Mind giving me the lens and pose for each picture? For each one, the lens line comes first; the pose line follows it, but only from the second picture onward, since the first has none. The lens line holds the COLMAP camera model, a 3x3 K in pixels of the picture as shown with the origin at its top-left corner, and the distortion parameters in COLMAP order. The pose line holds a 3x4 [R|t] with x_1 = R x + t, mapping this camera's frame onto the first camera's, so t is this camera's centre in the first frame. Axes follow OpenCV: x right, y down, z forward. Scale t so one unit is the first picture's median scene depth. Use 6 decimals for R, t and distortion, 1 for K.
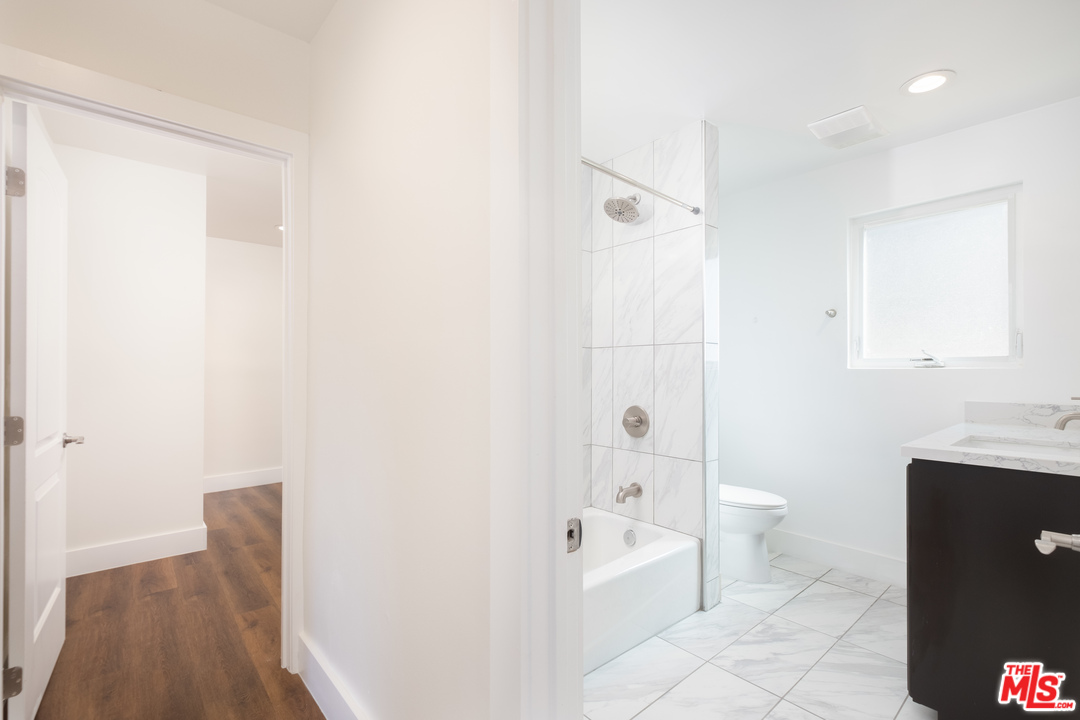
lens RADIAL K [[486.7, 0, 557.7], [0, 486.7, 367.0], [0, 0, 1]] dist [0.001757, 0.000390]
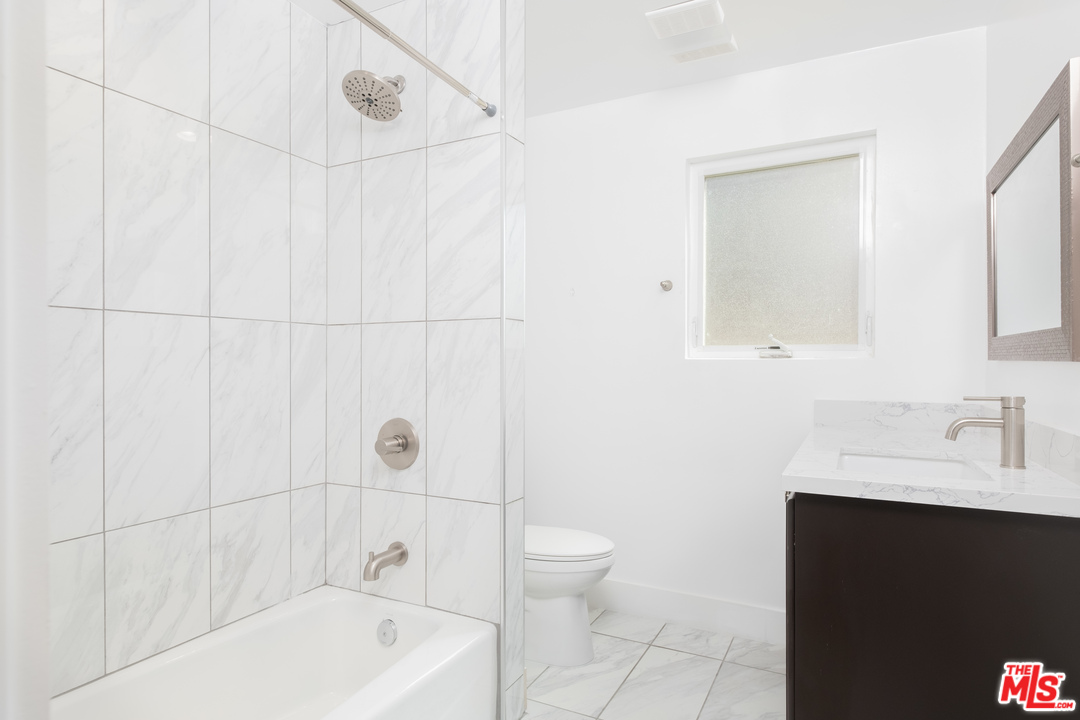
lens RADIAL K [[561.6, 0, 539.1], [0, 561.6, 354.0], [0, 0, 1]] dist [-0.015859, 0.001314]
pose [[0.940325, 0.003616, 0.340258, 0.088595], [-0.002298, 0.999988, -0.004277, -0.000290], [-0.340270, 0.003240, 0.940322, 0.272139]]
